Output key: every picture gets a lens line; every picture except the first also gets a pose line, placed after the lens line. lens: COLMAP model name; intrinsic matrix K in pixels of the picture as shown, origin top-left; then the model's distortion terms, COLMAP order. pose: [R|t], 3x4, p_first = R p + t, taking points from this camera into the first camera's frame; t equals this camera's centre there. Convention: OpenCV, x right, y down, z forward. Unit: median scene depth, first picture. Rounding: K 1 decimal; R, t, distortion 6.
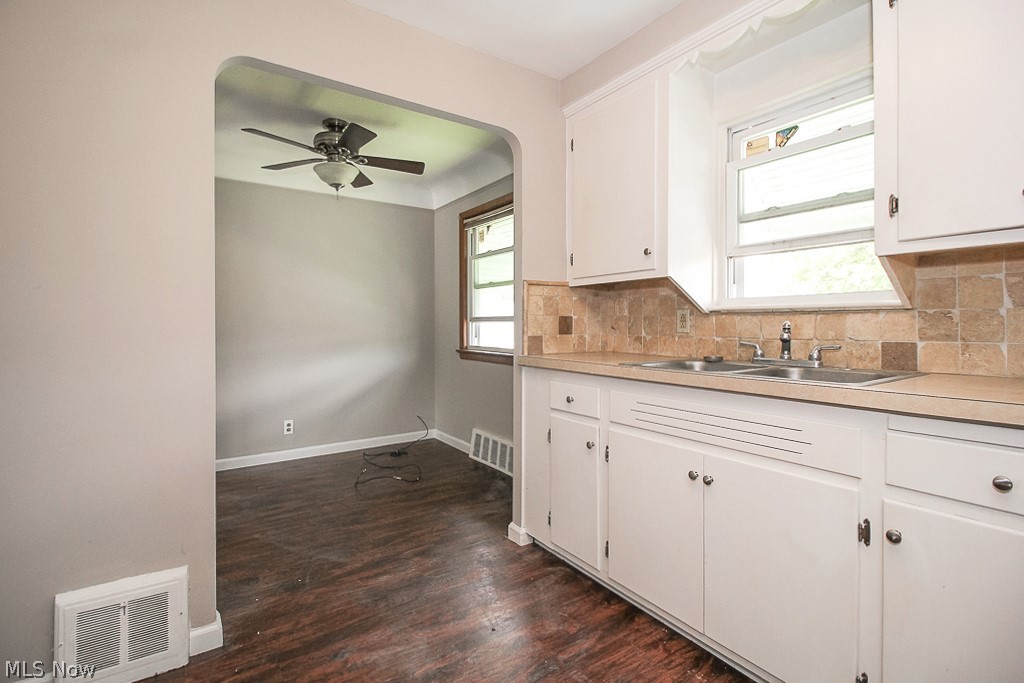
lens RADIAL K [[479.2, 0, 512.0], [0, 479.2, 341.5], [0, 0, 1]] dist [0.000725, -0.000003]
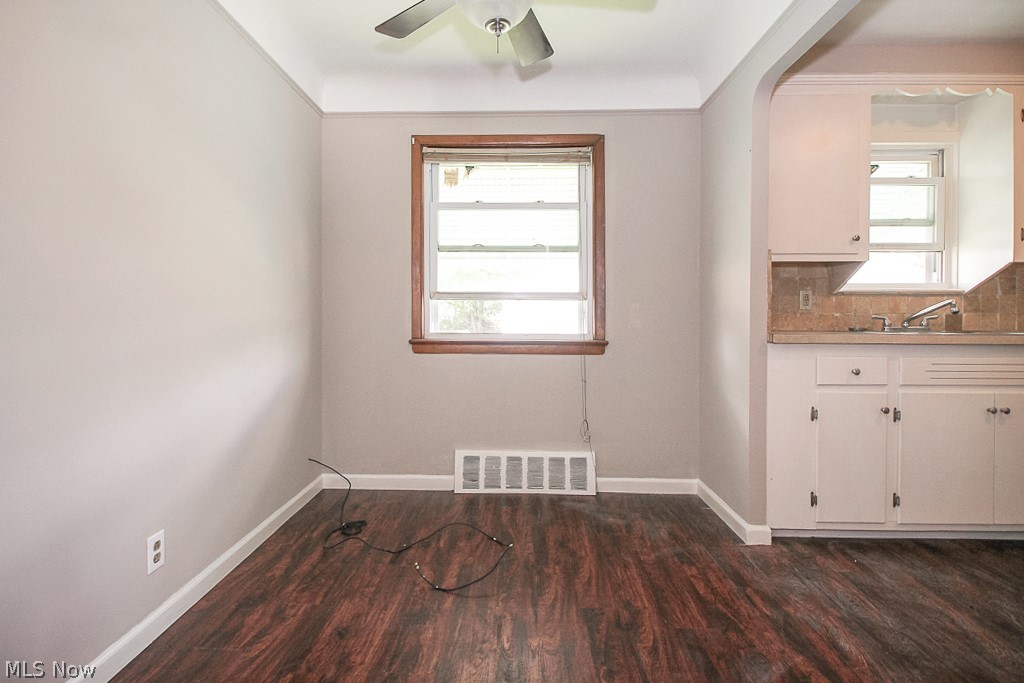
lens RADIAL K [[481.1, 0, 511.7], [0, 481.1, 330.1], [0, 0, 1]] dist [0.015387, -0.014929]
pose [[0.580386, -0.018120, 0.814140, -0.994869], [0.025701, 0.999662, 0.003927, 0.007906], [-0.813936, 0.018645, 0.580656, 0.862662]]
